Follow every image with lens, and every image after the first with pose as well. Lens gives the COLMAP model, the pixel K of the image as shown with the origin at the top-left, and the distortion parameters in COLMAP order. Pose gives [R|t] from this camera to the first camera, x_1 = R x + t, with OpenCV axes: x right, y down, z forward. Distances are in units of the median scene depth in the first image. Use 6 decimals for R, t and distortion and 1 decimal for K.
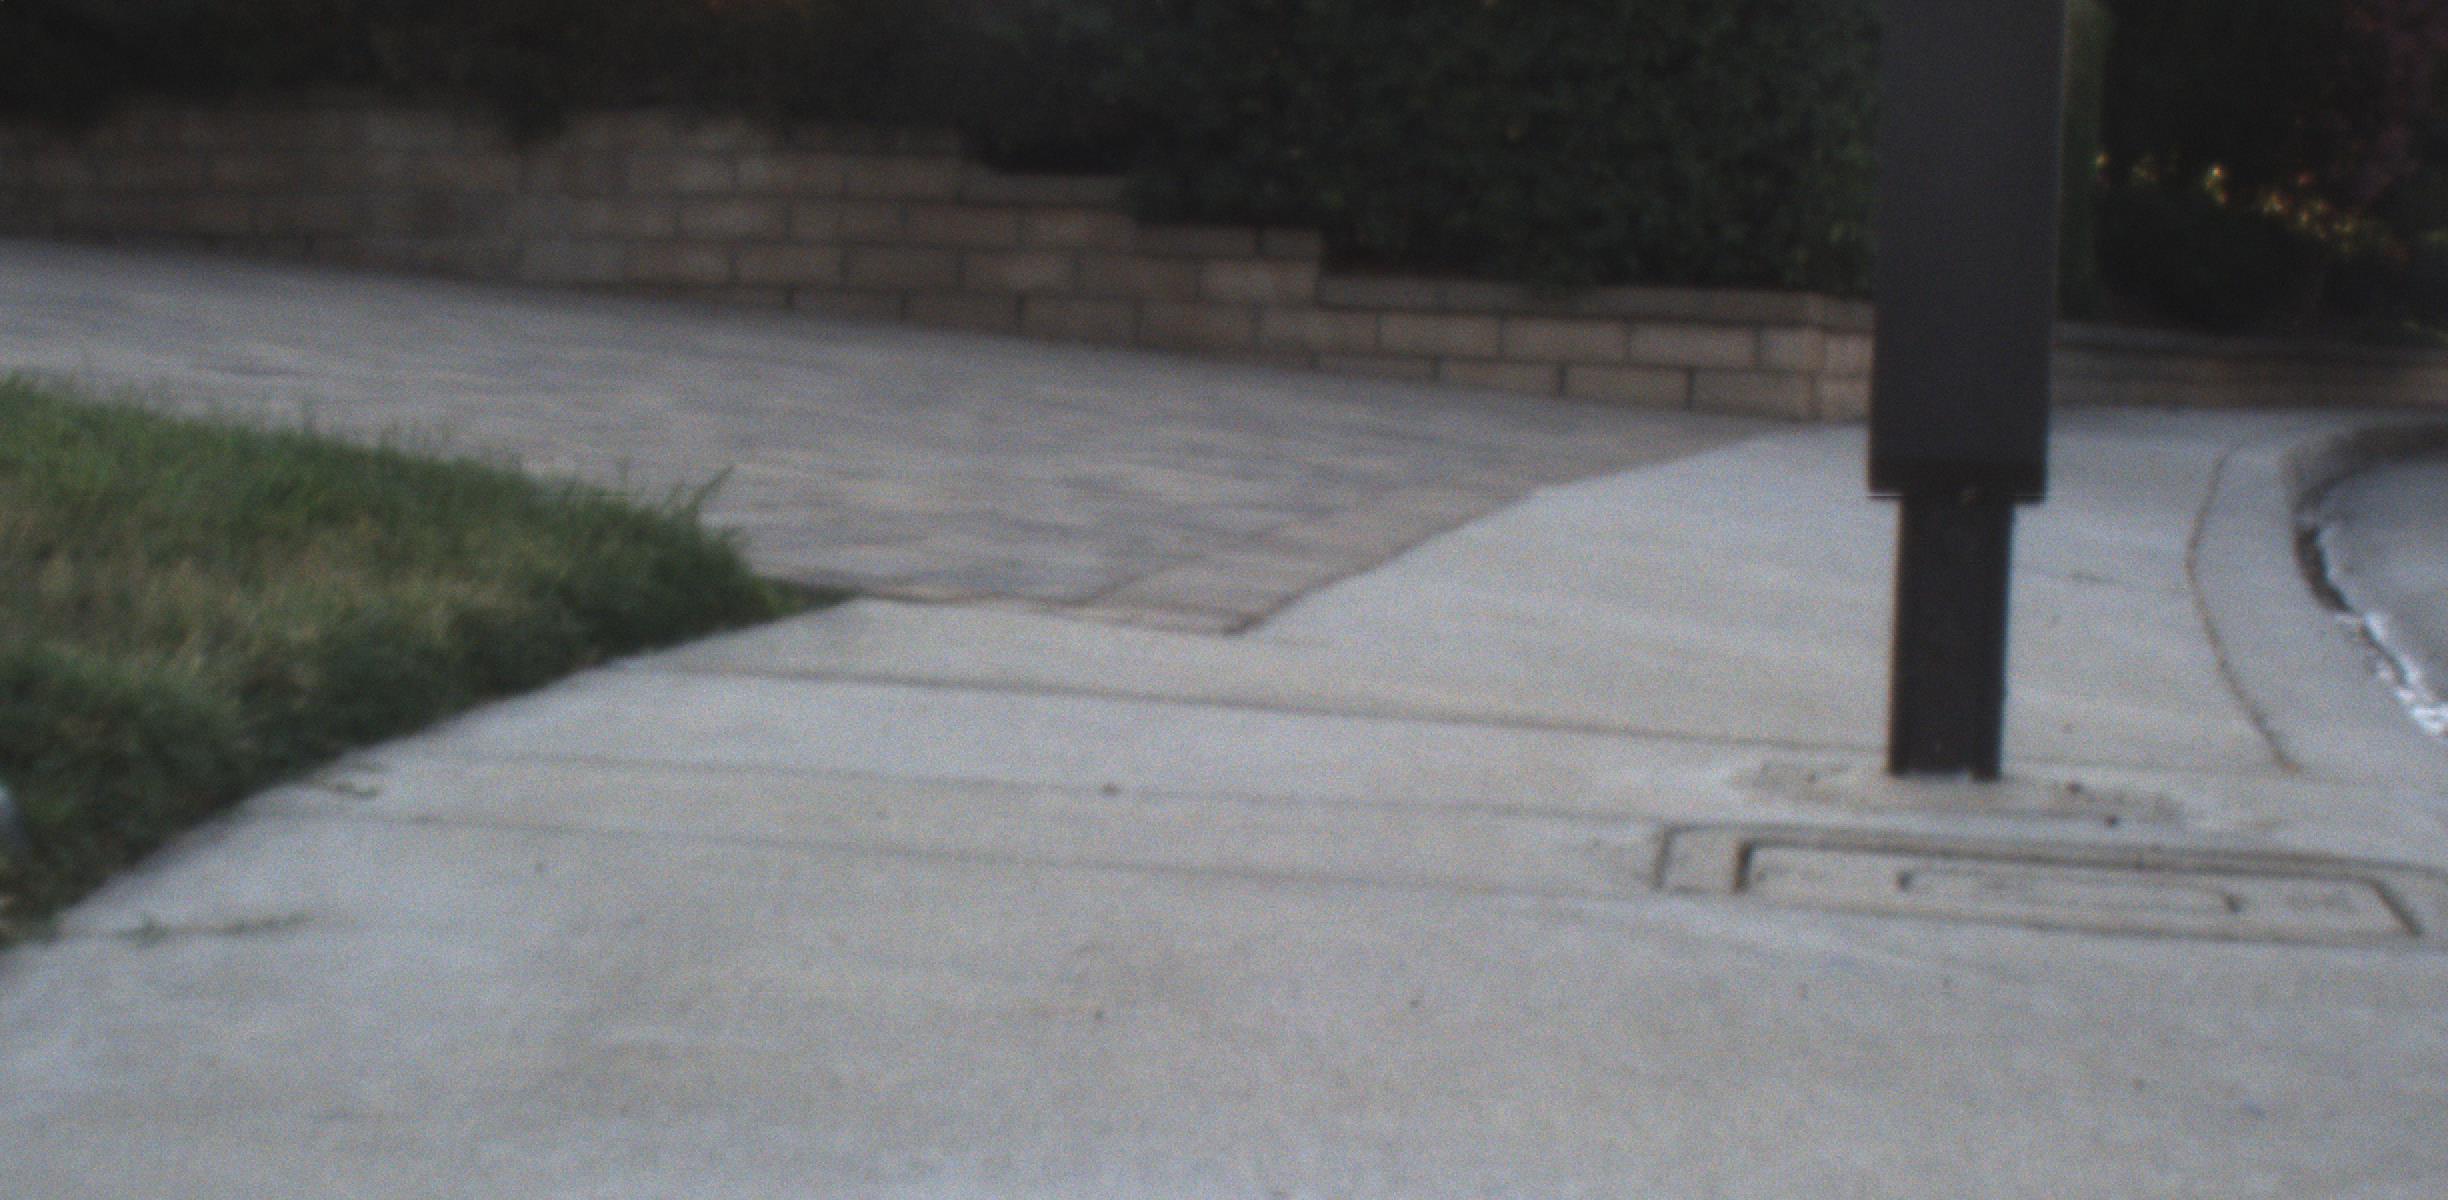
lens RADIAL K [[4995.9, 0, 1292.3], [0, 4995.9, 604.5], [0, 0, 1]] dist [-0.056607, 0.673581]
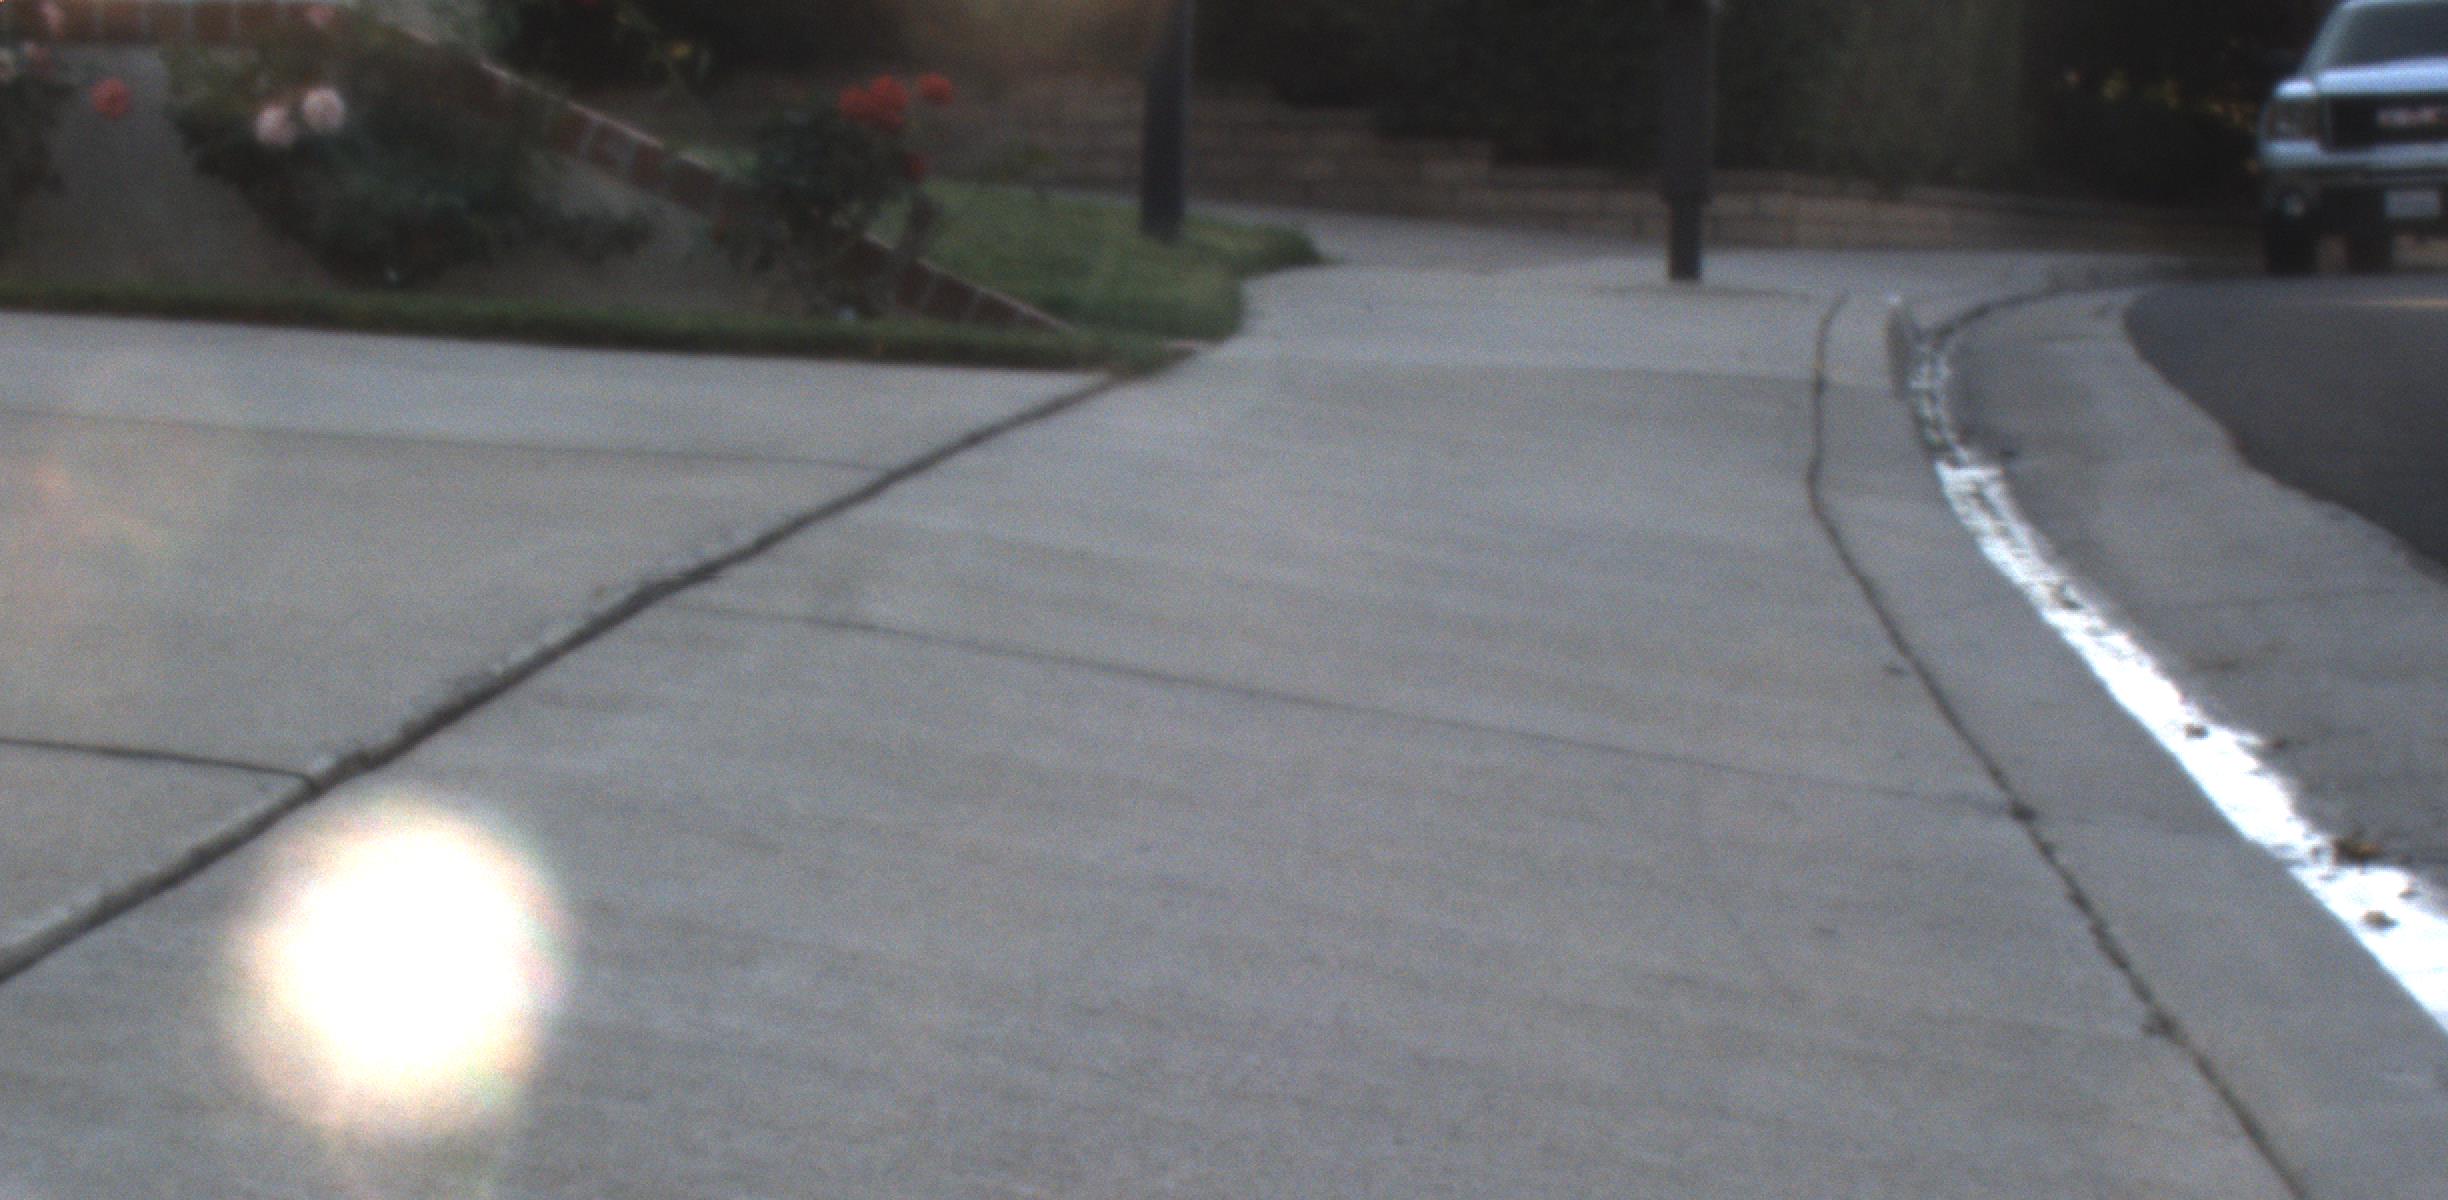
lens RADIAL K [[4995.9, 0, 1292.3], [0, 4995.9, 604.5], [0, 0, 1]] dist [-0.056607, 0.673581]
pose [[0.999392, -0.015752, -0.031107, -0.010968], [0.016247, 0.999745, 0.015713, 0.051112], [0.030851, -0.016208, 0.999393, -0.644441]]
